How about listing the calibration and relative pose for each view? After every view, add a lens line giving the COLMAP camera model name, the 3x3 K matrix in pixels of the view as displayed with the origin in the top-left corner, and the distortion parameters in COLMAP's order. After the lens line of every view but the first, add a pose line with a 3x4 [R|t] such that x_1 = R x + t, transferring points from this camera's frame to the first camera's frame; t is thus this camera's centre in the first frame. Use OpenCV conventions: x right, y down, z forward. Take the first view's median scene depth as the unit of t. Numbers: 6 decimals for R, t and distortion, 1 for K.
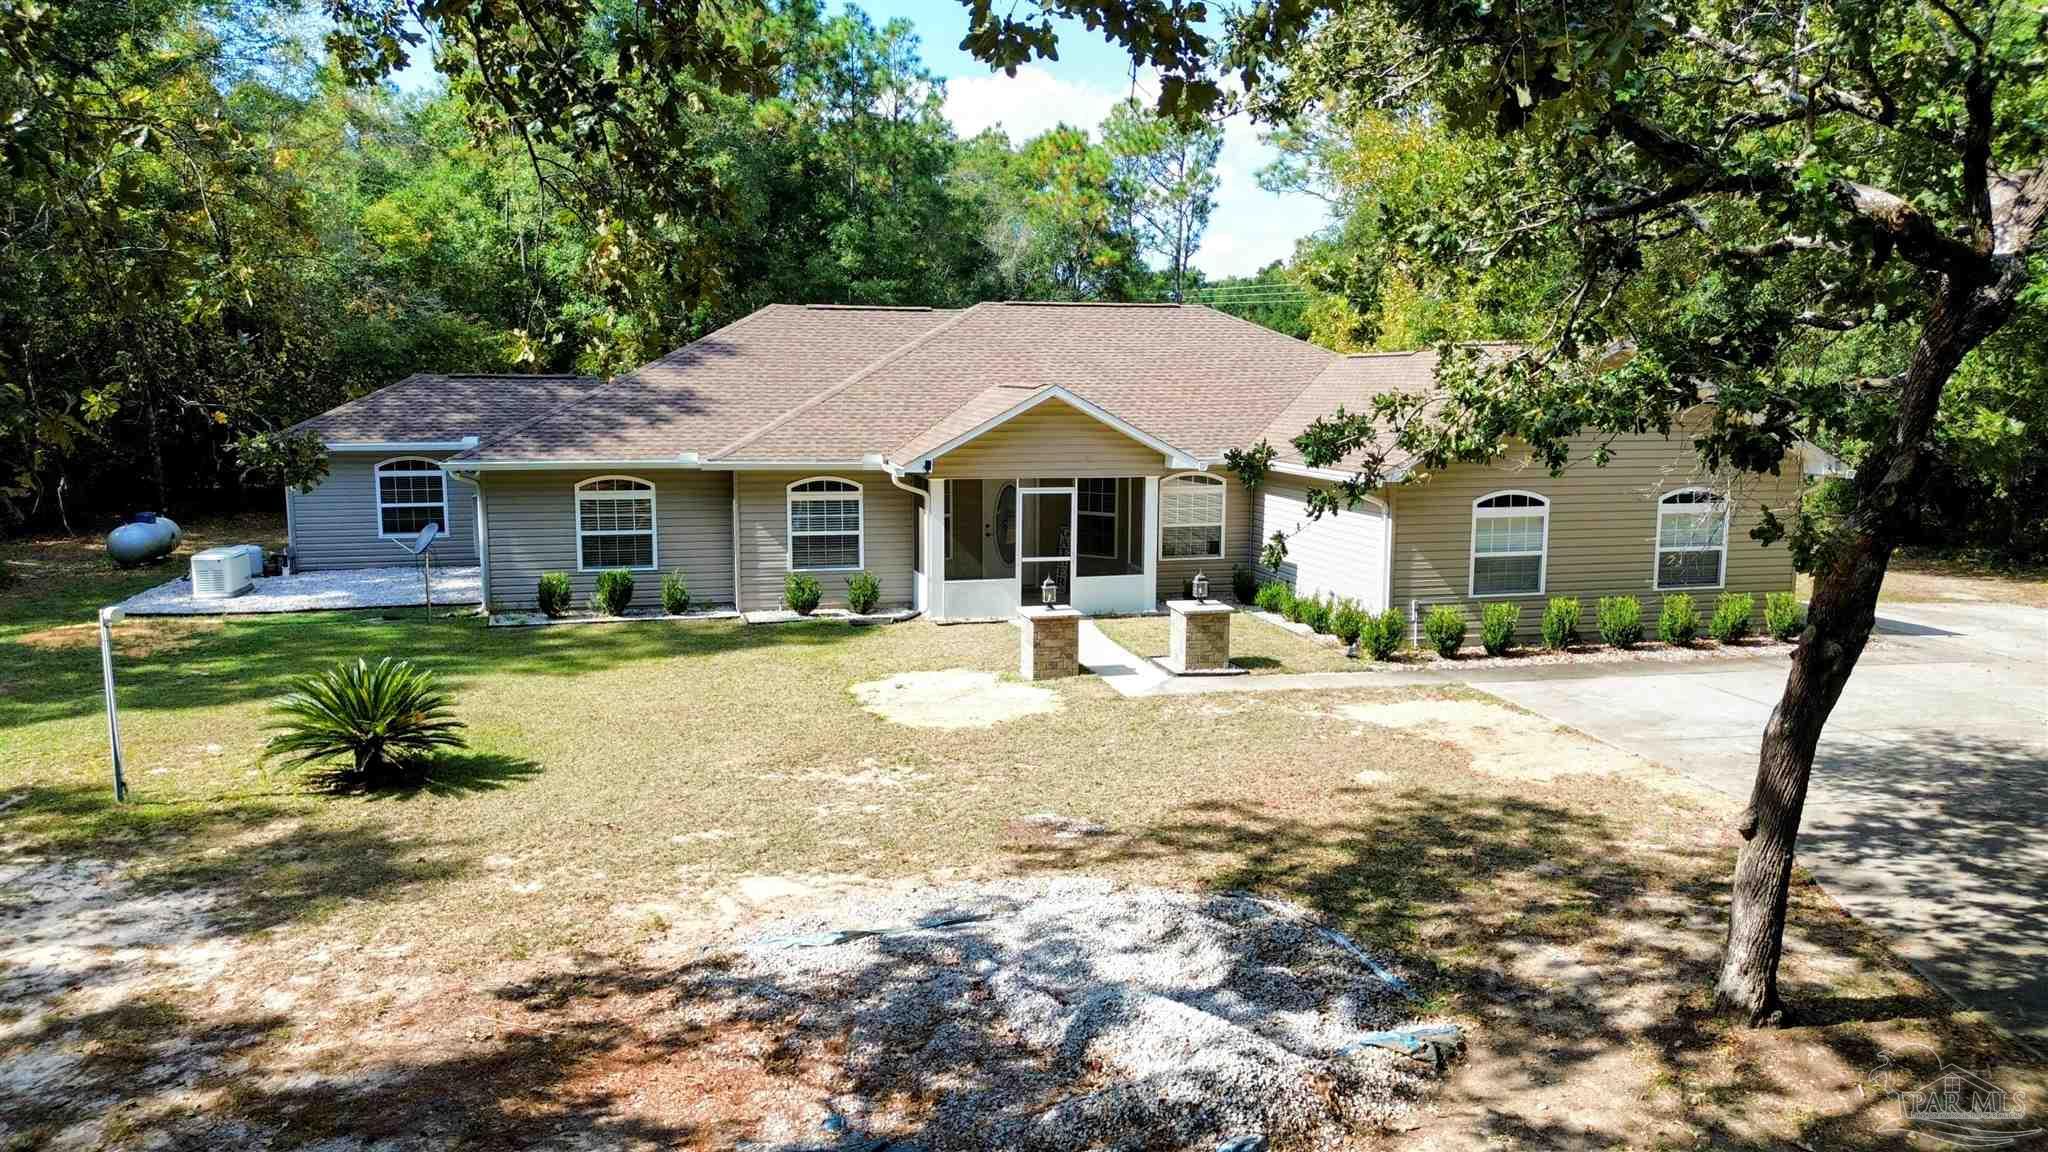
lens RADIAL K [[1435.8, 0, 1028.9], [0, 1435.8, 574.2], [0, 0, 1]] dist [0.033740, -0.012728]
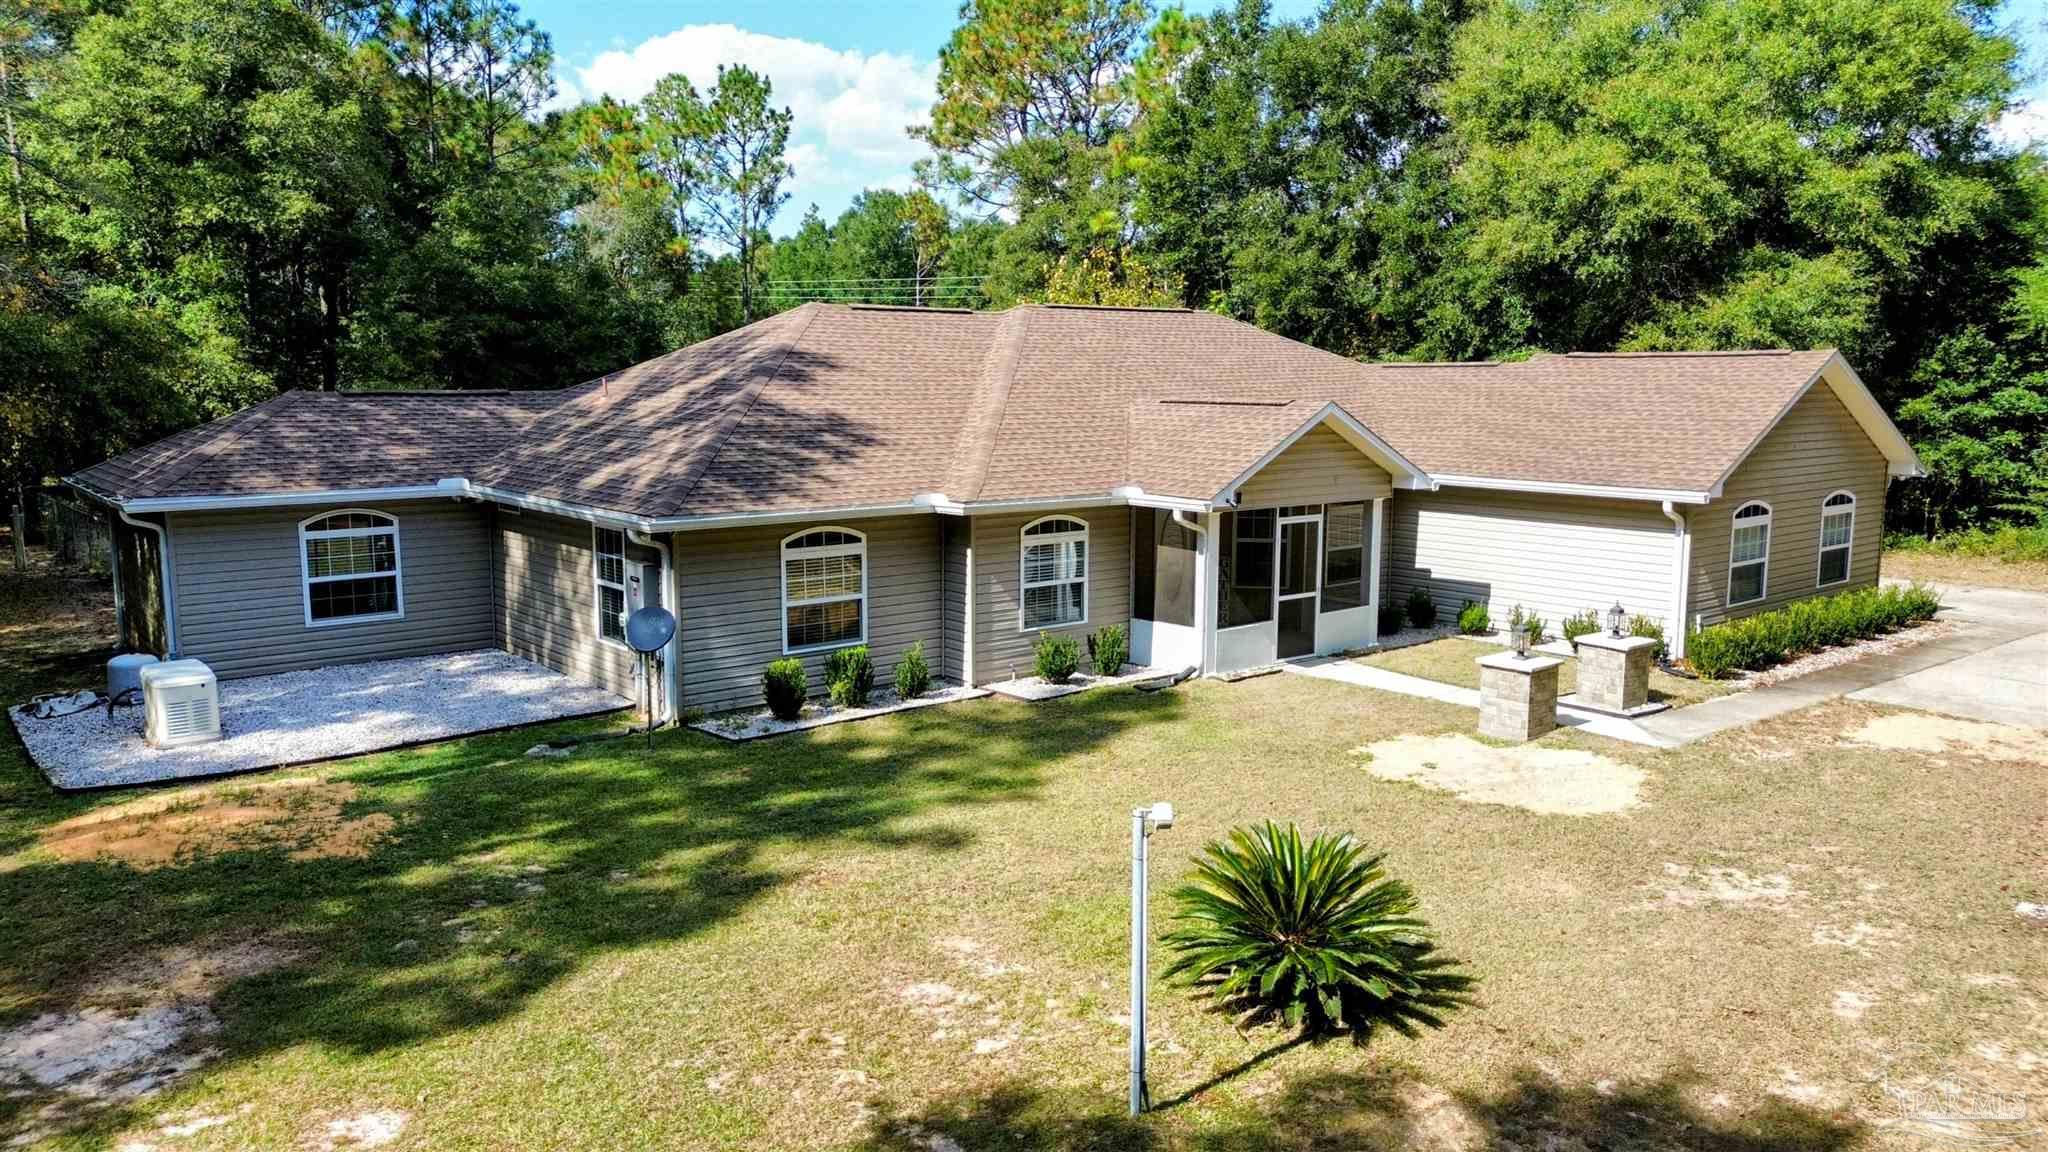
lens RADIAL K [[1435.8, 0, 1030.5], [0, 1435.8, 576.5], [0, 0, 1]] dist [0.033740, -0.012728]
pose [[0.905919, -0.063795, 0.418619, -0.514668], [0.061047, 0.997935, 0.019969, -0.050778], [-0.419028, 0.007465, 0.907942, 0.254669]]
